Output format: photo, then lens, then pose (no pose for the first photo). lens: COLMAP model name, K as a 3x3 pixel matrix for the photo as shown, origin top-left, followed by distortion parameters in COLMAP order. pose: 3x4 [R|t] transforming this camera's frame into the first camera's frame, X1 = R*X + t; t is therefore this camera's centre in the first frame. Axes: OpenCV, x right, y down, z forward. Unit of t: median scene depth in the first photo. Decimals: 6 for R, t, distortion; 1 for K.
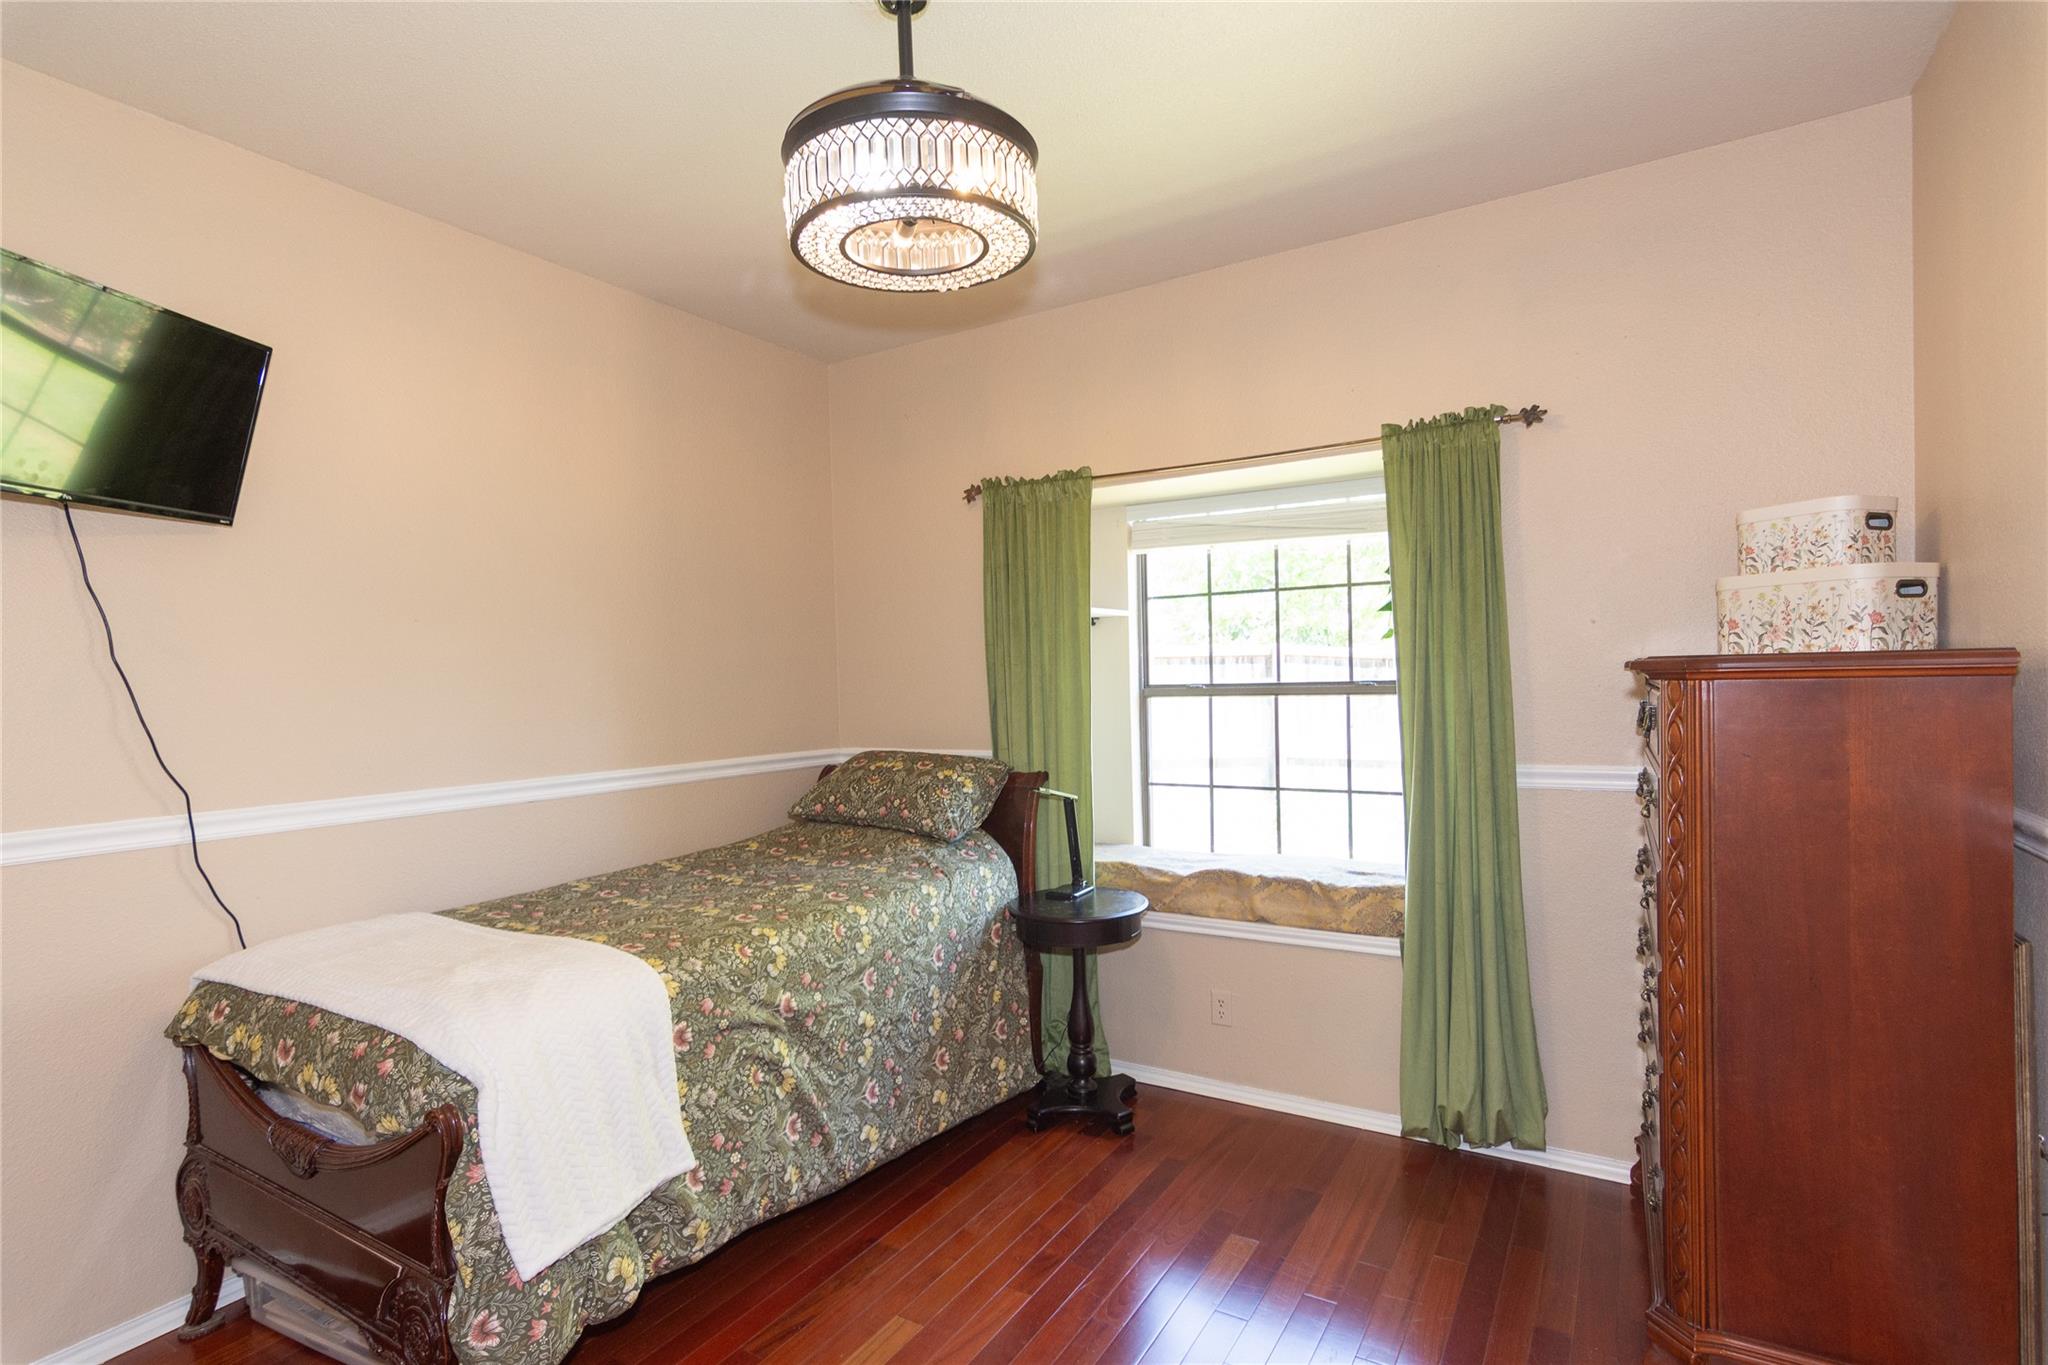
lens RADIAL K [[989.3, 0, 1023.6], [0, 989.3, 696.6], [0, 0, 1]] dist [0.000383, 0.001387]
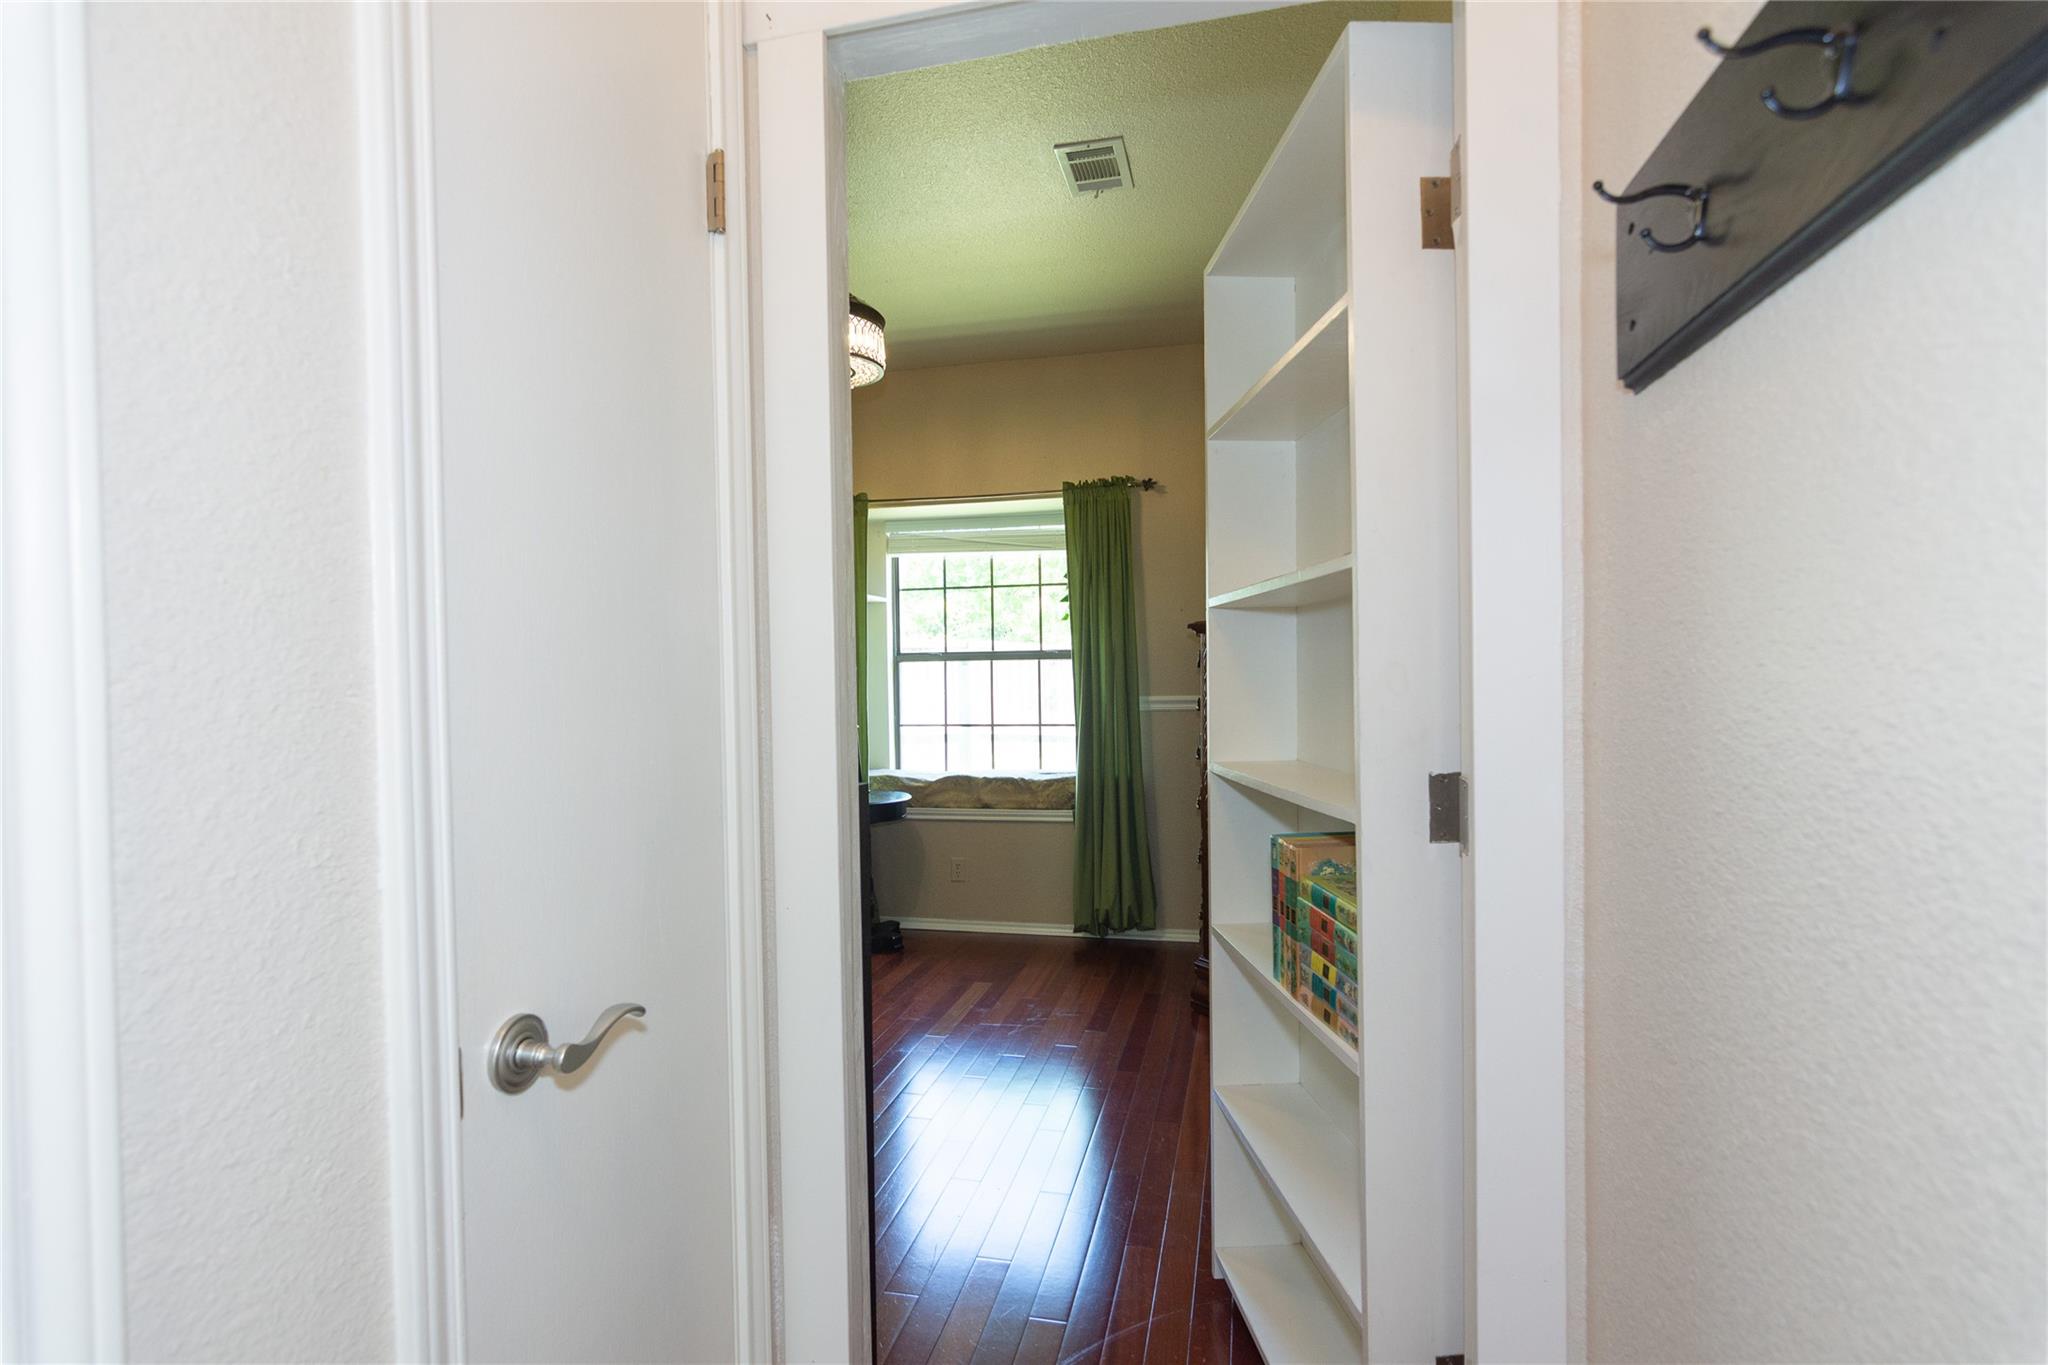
lens RADIAL K [[989.3, 0, 1023.6], [0, 989.3, 696.6], [0, 0, 1]] dist [0.000383, 0.001387]
pose [[0.949134, 0.006976, 0.314795, -0.174888], [-0.003622, 0.999930, -0.011237, 0.077593], [-0.314851, 0.009525, 0.949093, -0.432429]]
